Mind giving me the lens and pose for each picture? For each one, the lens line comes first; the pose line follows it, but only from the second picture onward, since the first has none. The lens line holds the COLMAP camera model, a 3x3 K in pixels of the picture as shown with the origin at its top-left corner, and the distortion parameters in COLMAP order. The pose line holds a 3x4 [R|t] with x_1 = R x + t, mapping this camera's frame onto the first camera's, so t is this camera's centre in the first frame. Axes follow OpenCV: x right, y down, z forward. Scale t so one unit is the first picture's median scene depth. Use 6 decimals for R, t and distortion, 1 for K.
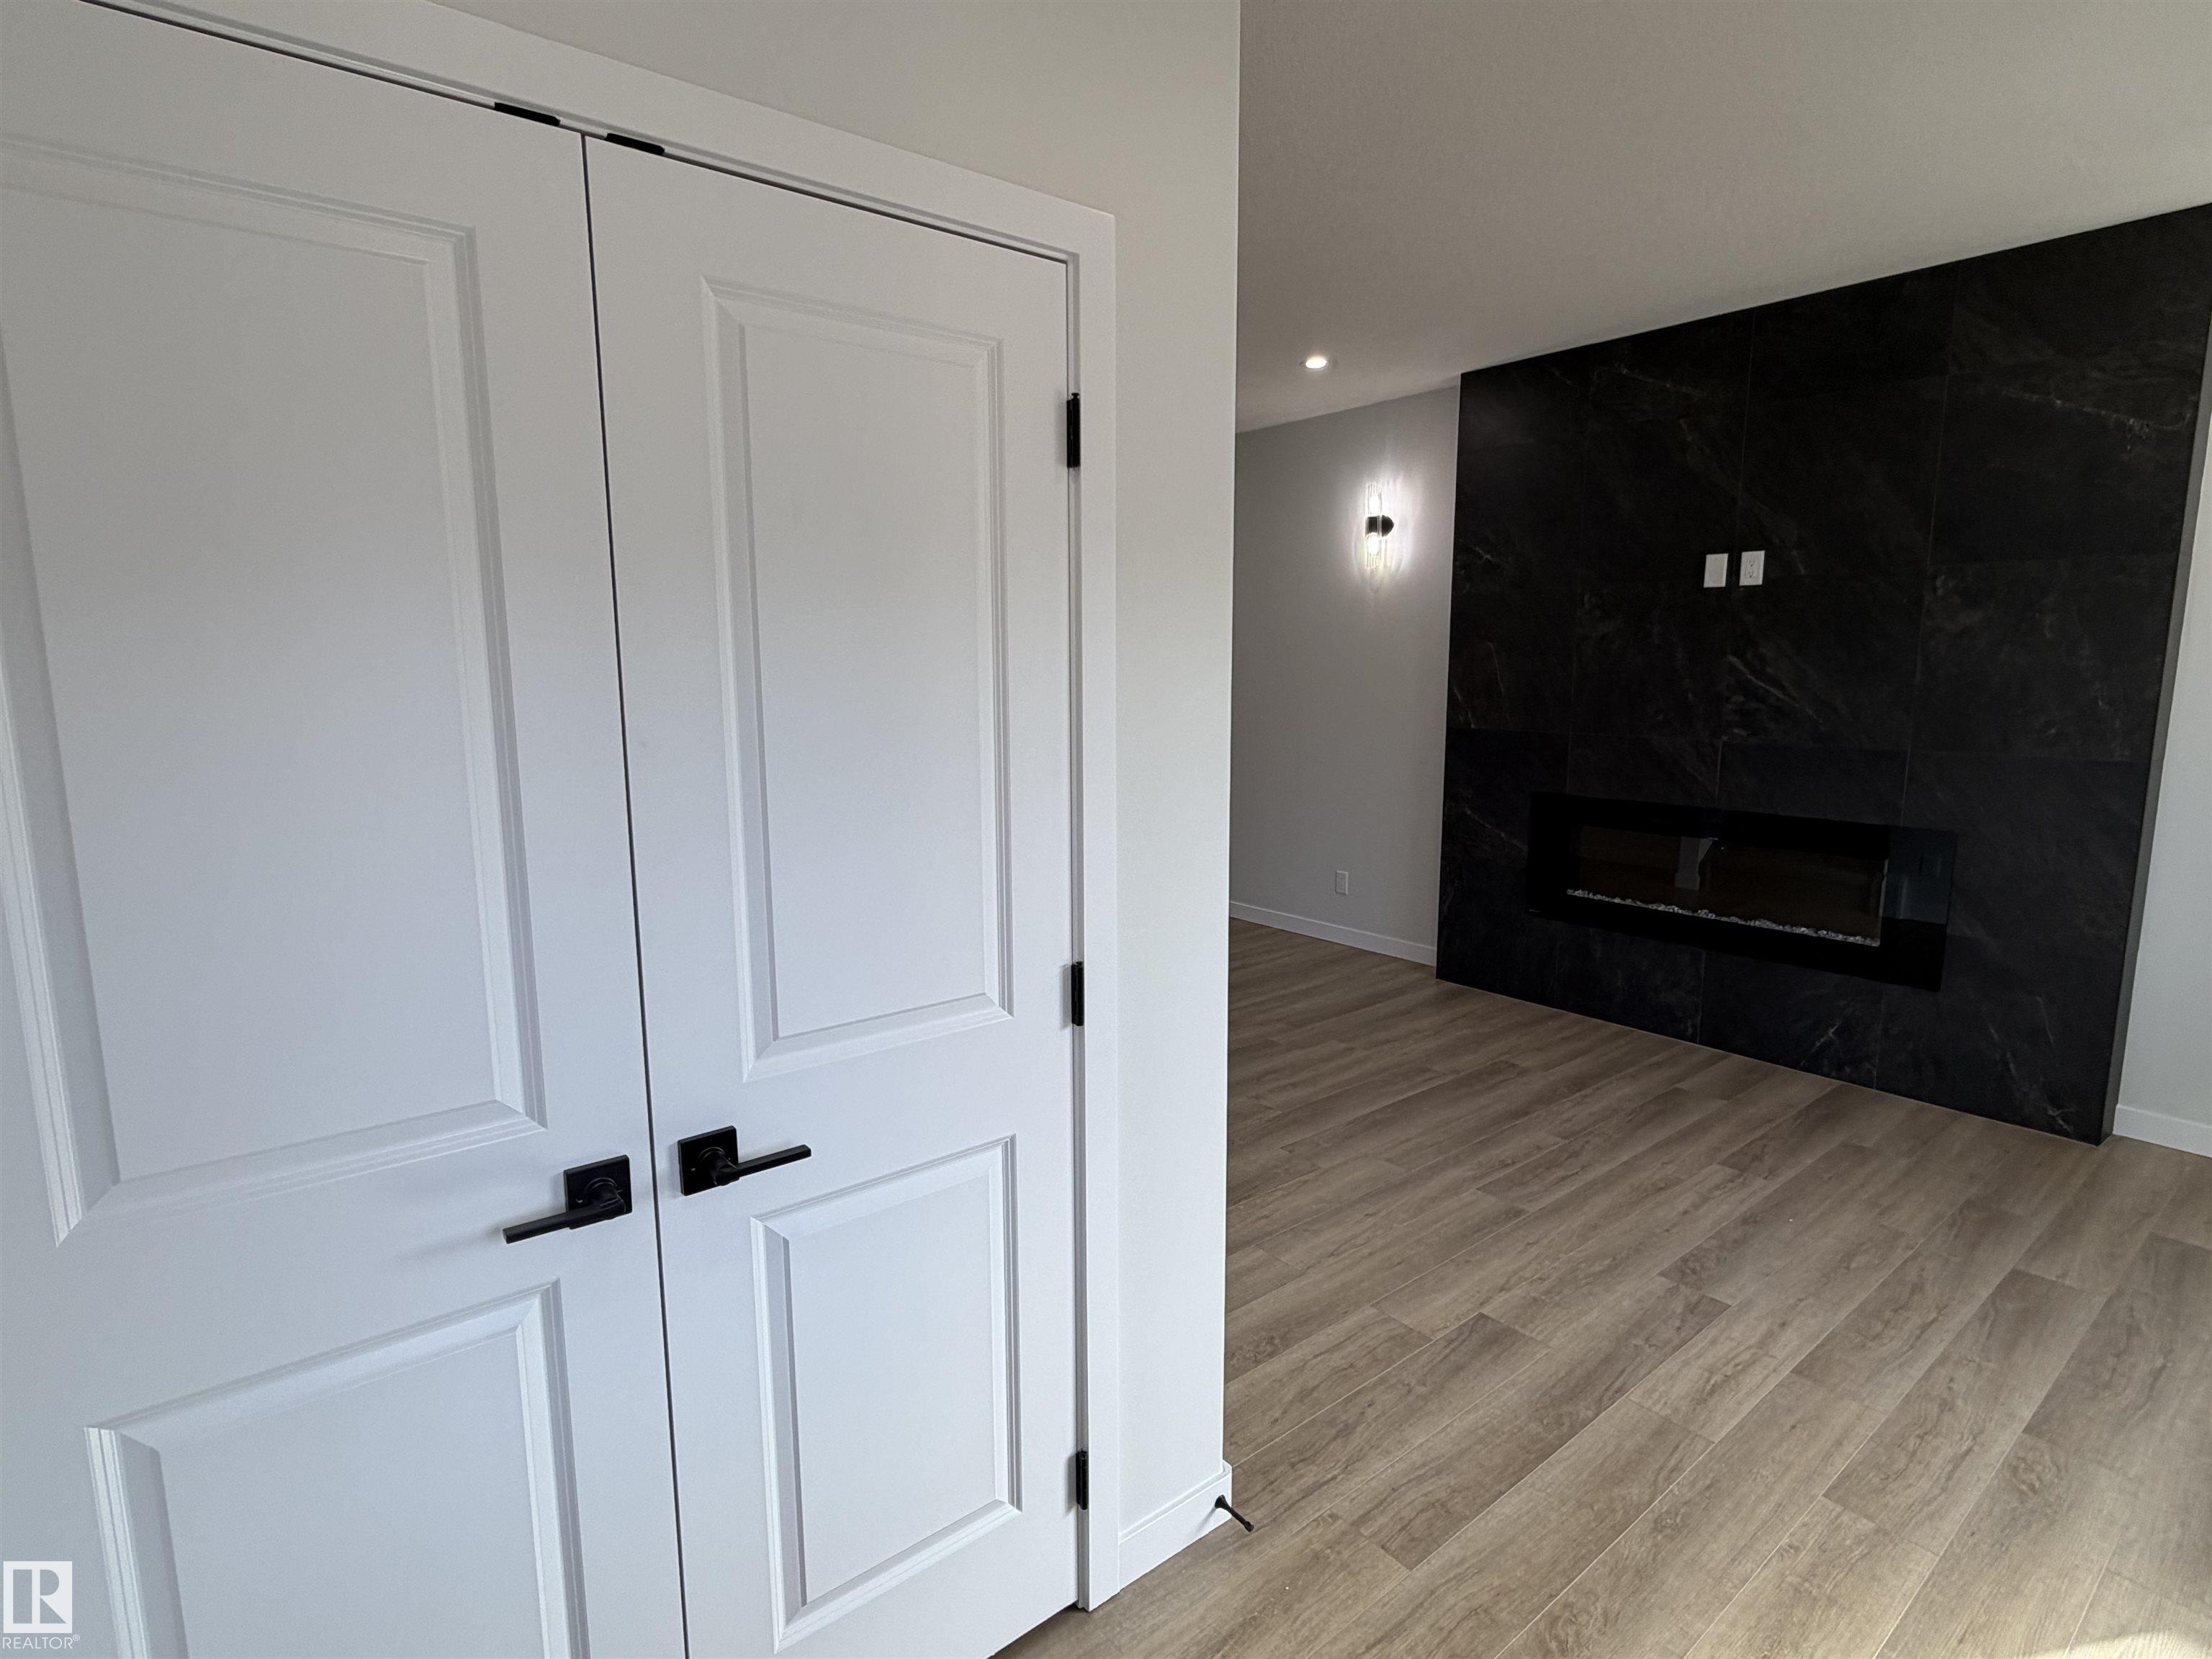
lens RADIAL K [[1121.2, 0, 1102.2], [0, 1121.2, 826.5], [0, 0, 1]] dist [-0.000070, -0.000441]
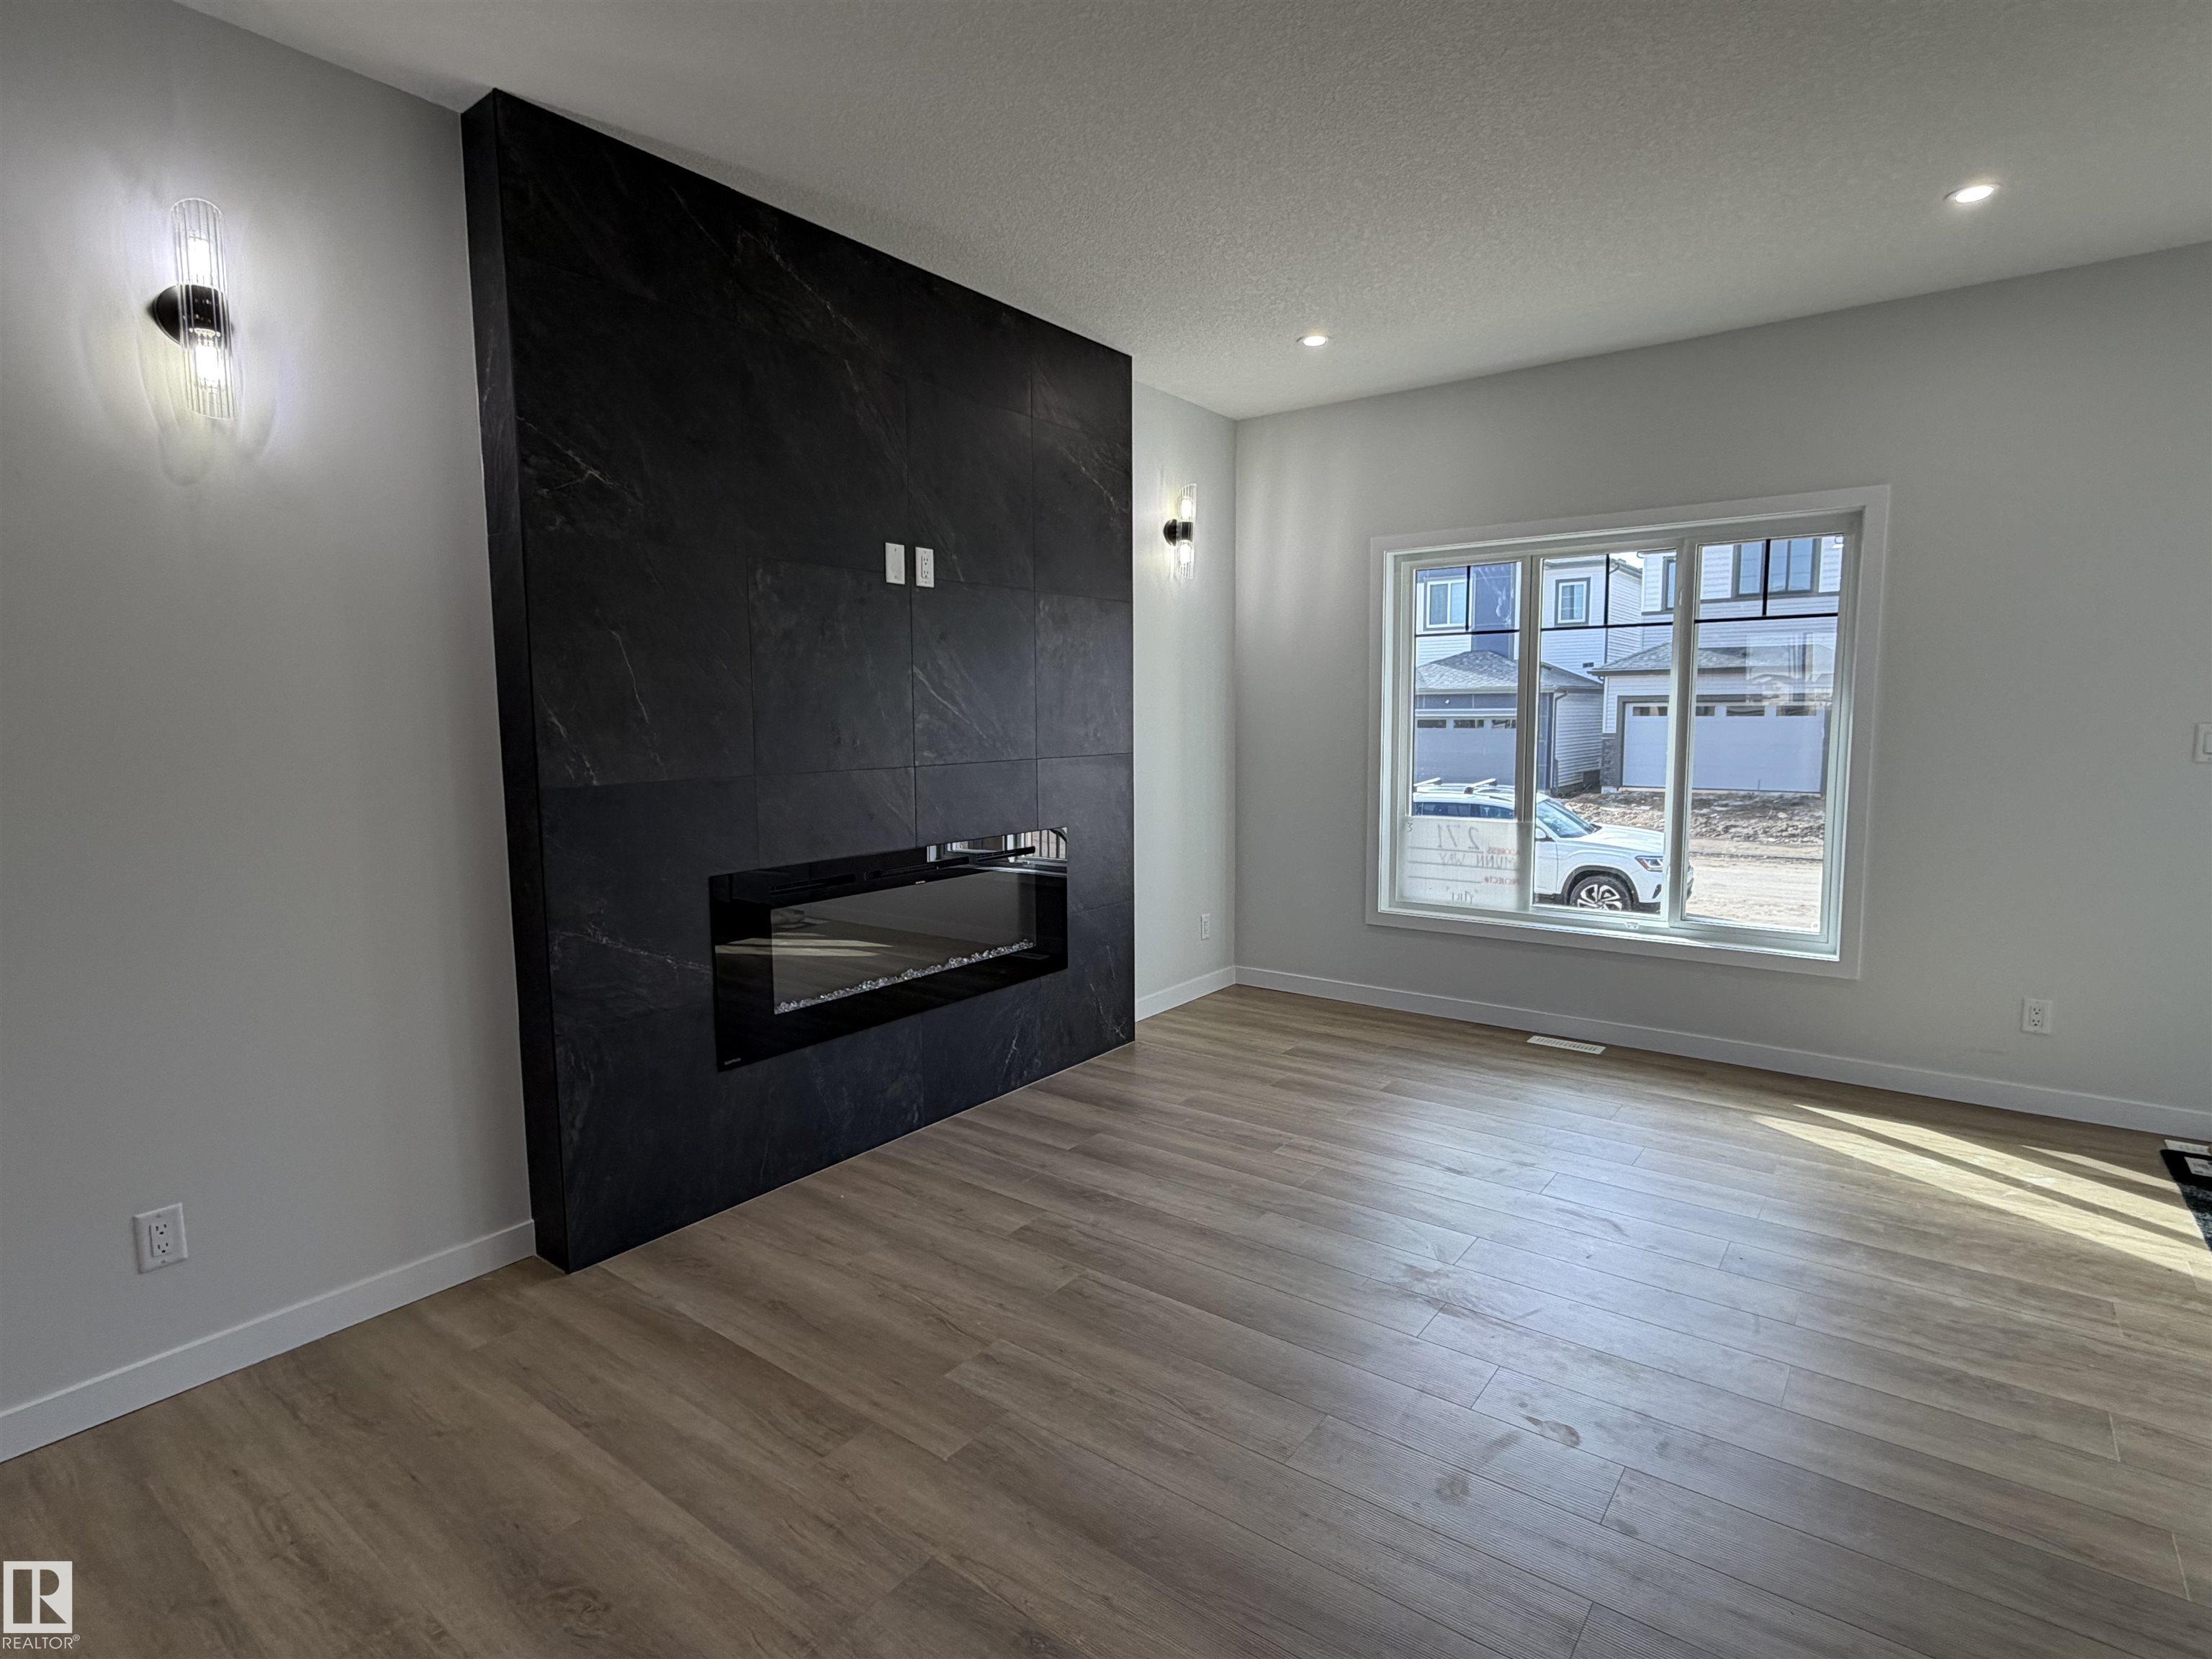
lens RADIAL K [[1121.2, 0, 1105.5], [0, 1121.2, 827.5], [0, 0, 1]] dist [-0.000070, -0.000441]
pose [[-0.246982, -0.095270, 0.964325, -0.320602], [0.152288, 0.978973, 0.135721, -0.130919], [-0.956979, 0.180376, -0.227280, 1.114959]]
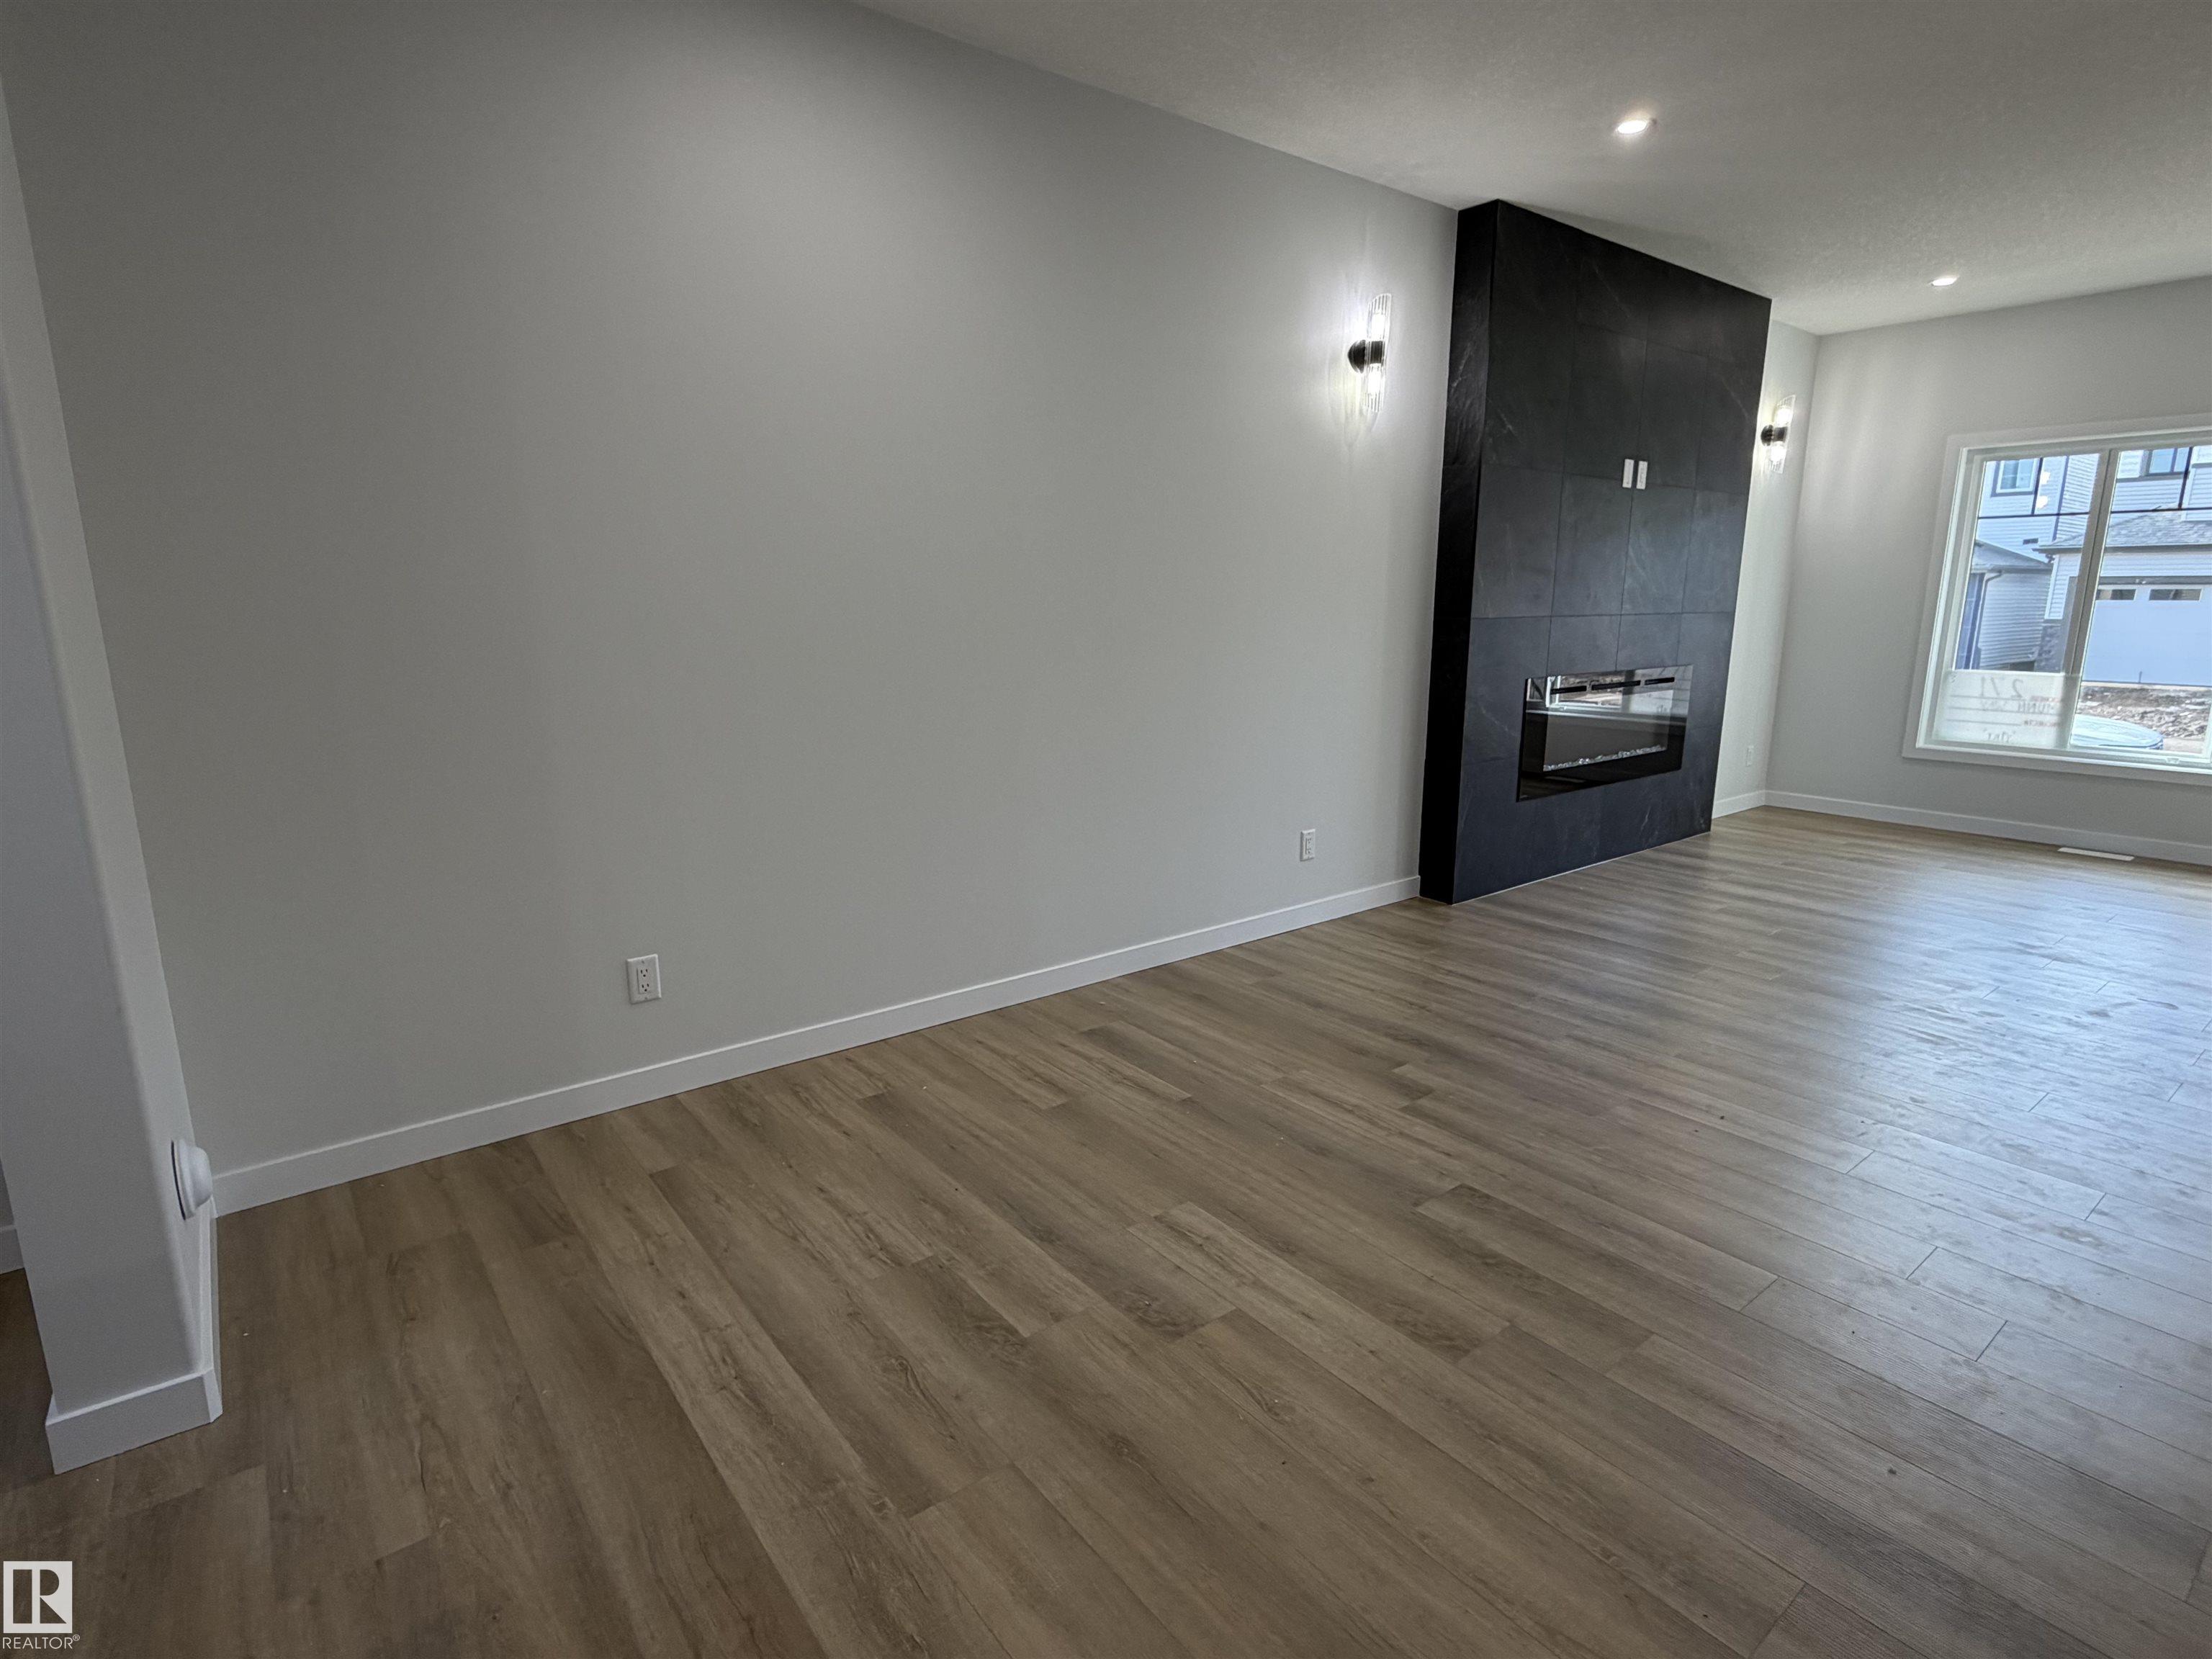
lens RADIAL K [[1121.2, 0, 1095.7], [0, 1121.2, 831.9], [0, 0, 1]] dist [-0.000070, -0.000441]
pose [[0.012285, -0.205723, 0.978533, -0.754115], [0.148786, 0.968089, 0.201660, -0.190081], [-0.988793, 0.143114, 0.042501, 1.632230]]
